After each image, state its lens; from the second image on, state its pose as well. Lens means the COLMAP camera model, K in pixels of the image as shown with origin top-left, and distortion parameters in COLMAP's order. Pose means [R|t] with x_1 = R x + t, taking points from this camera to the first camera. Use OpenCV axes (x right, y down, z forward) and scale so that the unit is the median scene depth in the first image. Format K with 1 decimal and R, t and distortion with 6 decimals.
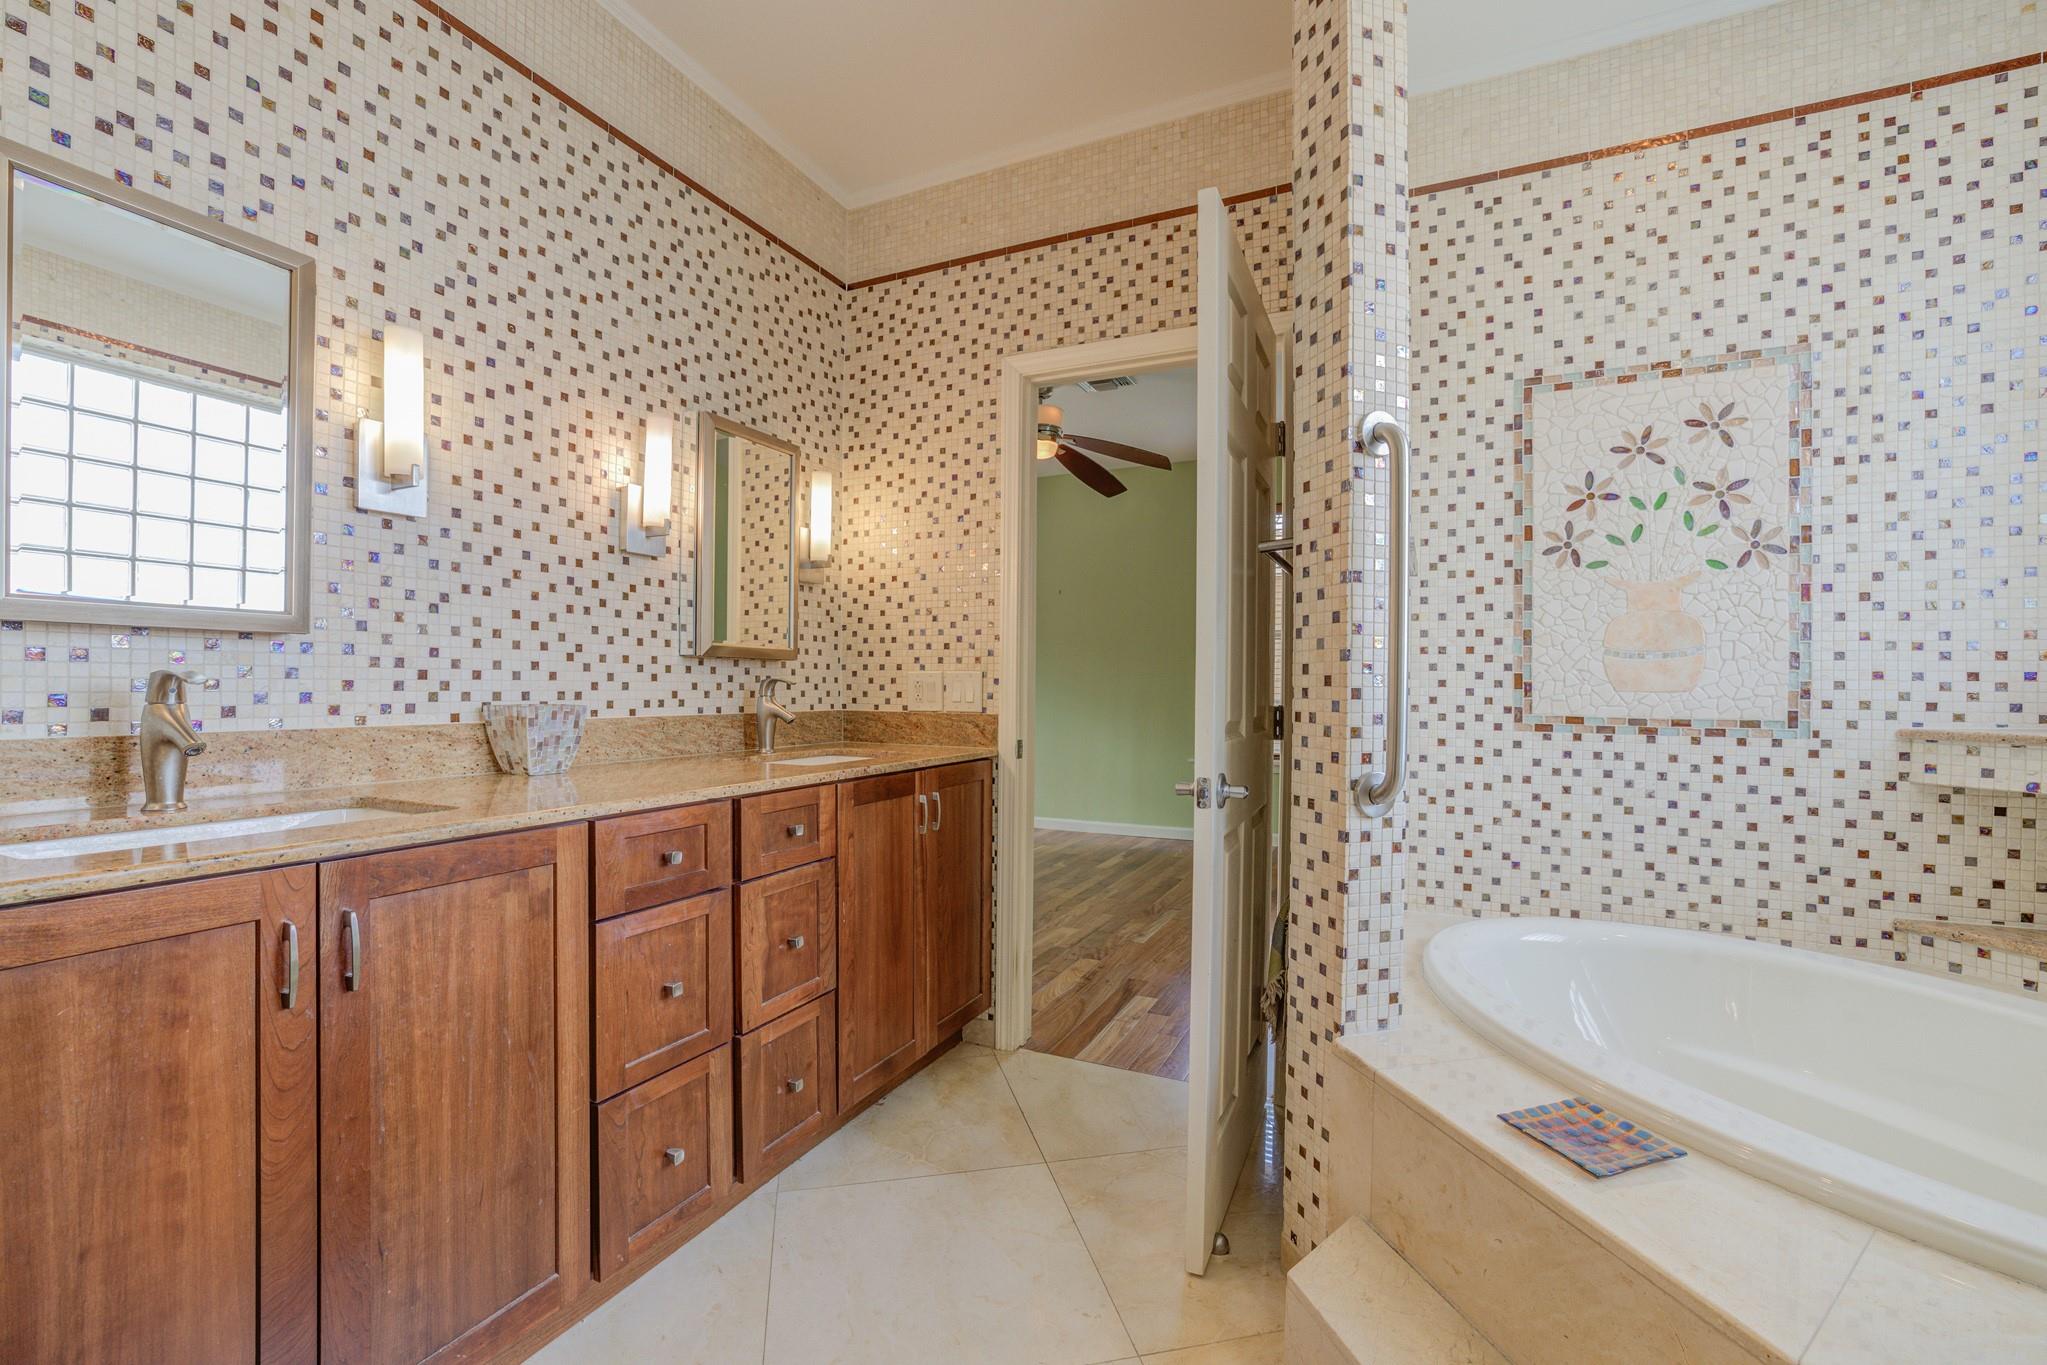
lens RADIAL K [[886.3, 0, 1023.5], [0, 886.3, 682.5], [0, 0, 1]] dist [-0.051512, 0.017628]
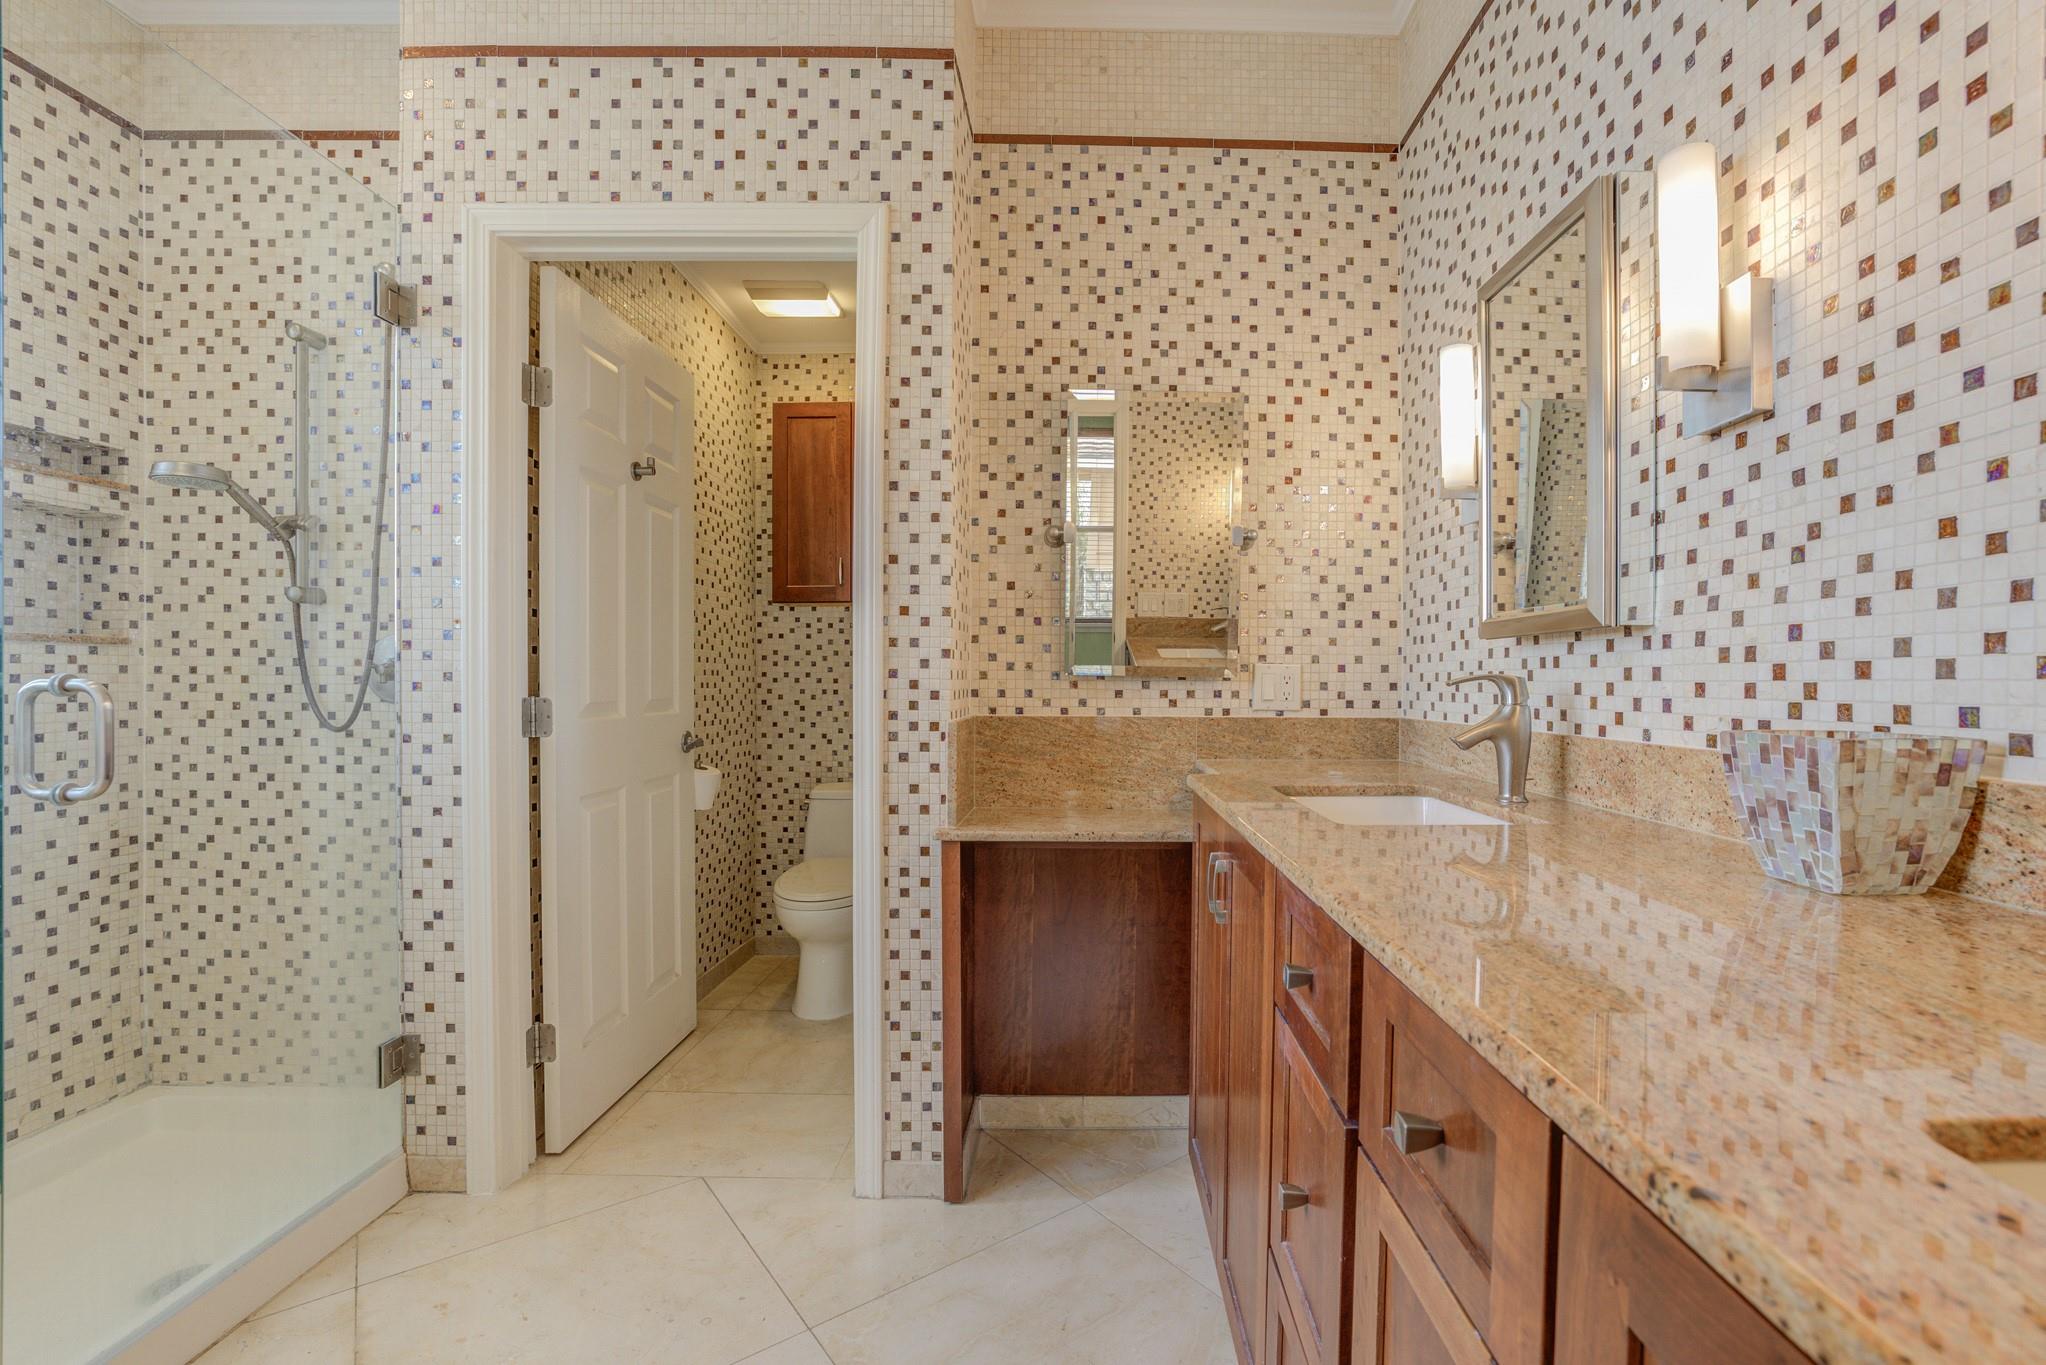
lens RADIAL K [[885.9, 0, 1023.0], [0, 885.9, 682.5], [0, 0, 1]] dist [-0.051512, 0.017628]
pose [[-0.922435, -0.010003, -0.386024, 0.003979], [-0.008370, 0.999948, -0.005910, 0.005418], [0.386062, -0.002220, -0.922470, 1.285156]]
